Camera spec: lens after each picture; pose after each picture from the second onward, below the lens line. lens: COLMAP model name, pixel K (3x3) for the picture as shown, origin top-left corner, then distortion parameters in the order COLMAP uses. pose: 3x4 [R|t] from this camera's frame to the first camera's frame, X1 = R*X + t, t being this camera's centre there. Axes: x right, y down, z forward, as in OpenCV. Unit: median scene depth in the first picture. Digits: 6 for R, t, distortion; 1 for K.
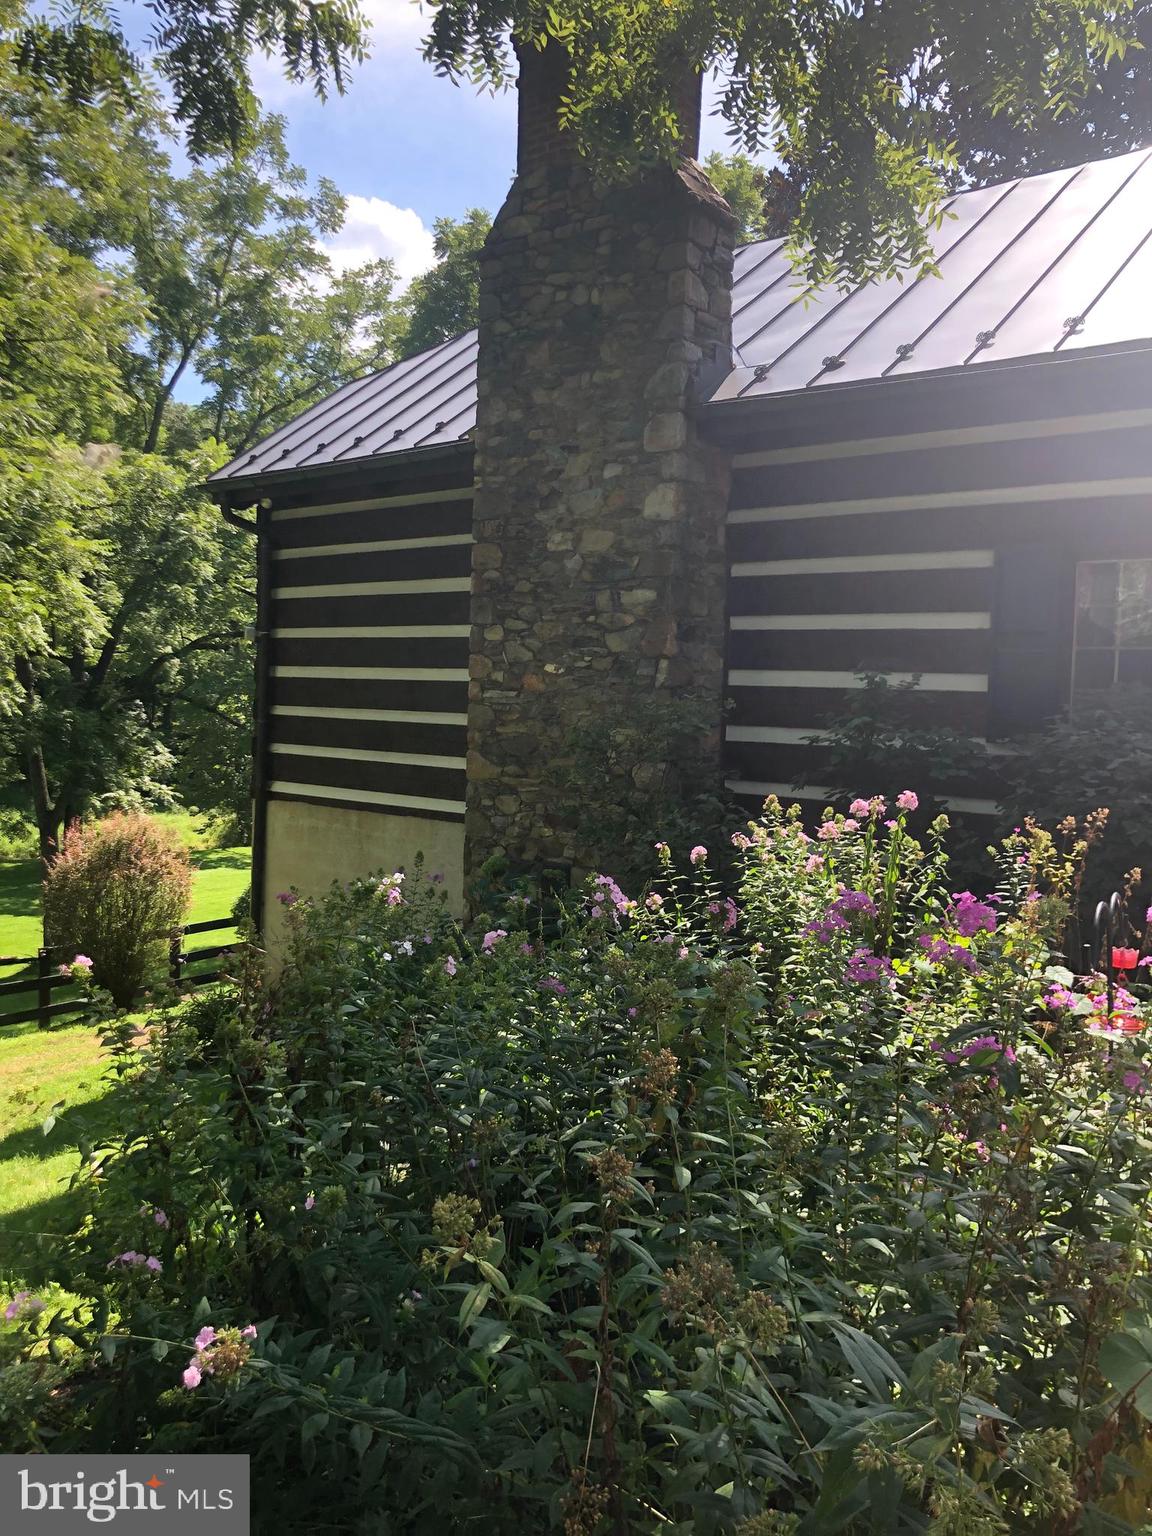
lens RADIAL K [[1253.6, 0, 574.4], [0, 1253.6, 760.5], [0, 0, 1]] dist [0.038798, -0.049219]
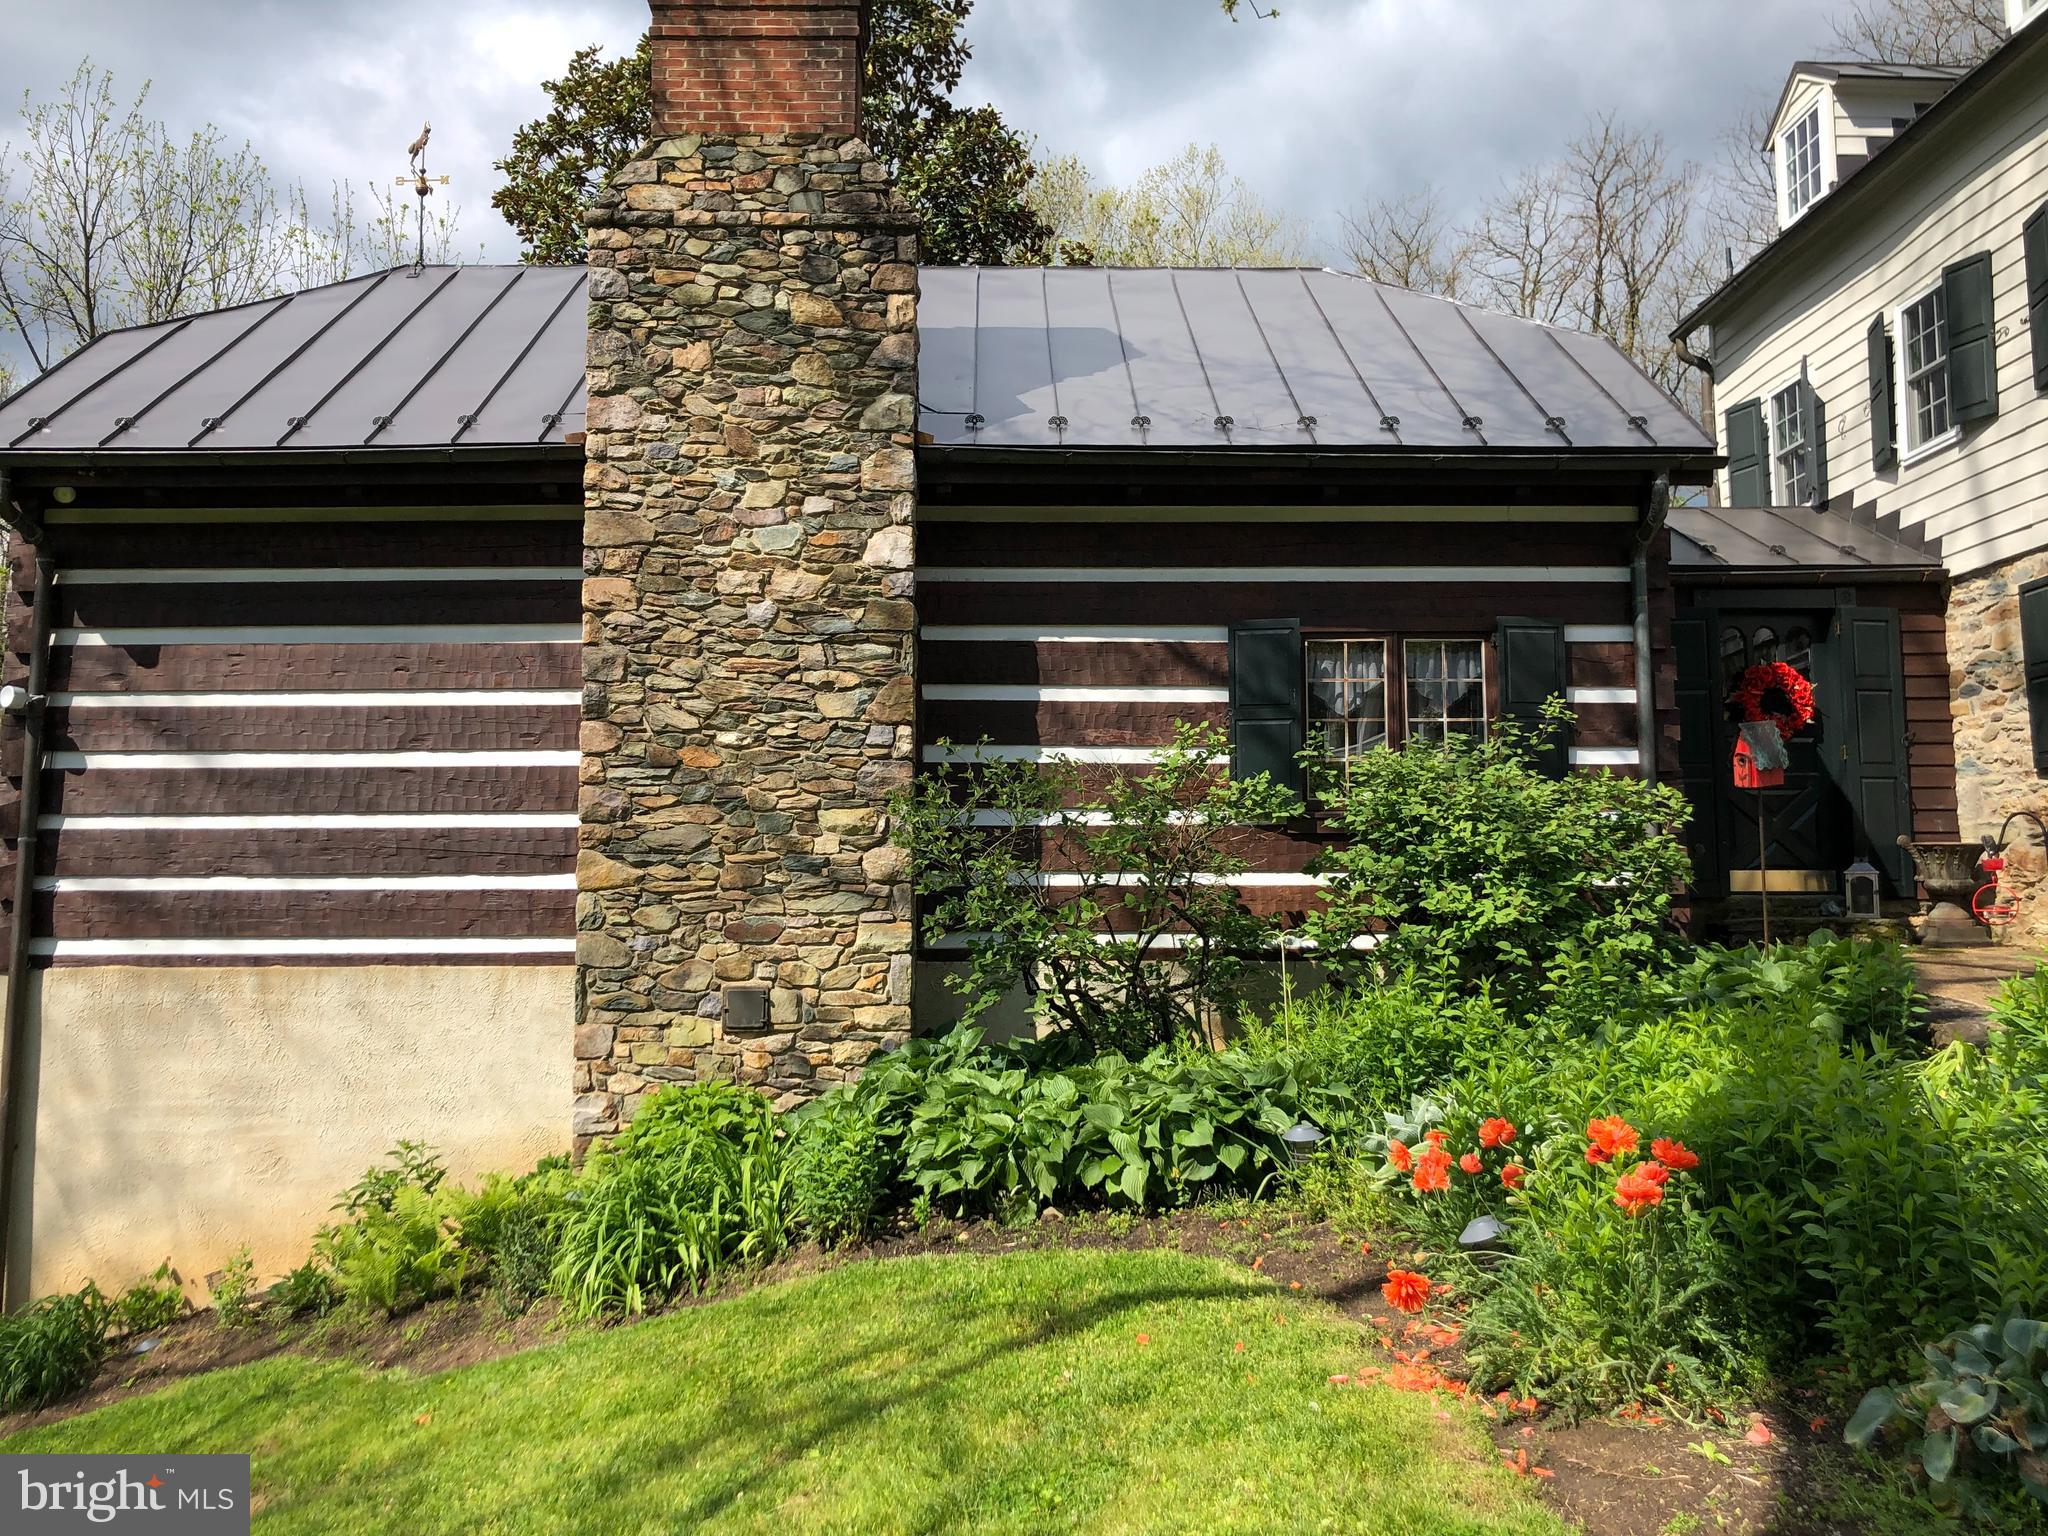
lens RADIAL K [[1671.4, 0, 1000.1], [0, 1671.4, 732.5], [0, 0, 1]] dist [0.038798, -0.049219]
pose [[0.739599, 0.036719, 0.672046, -0.605950], [0.064329, 0.990083, -0.124891, 0.066304], [-0.669967, 0.135601, 0.729902, 0.116452]]
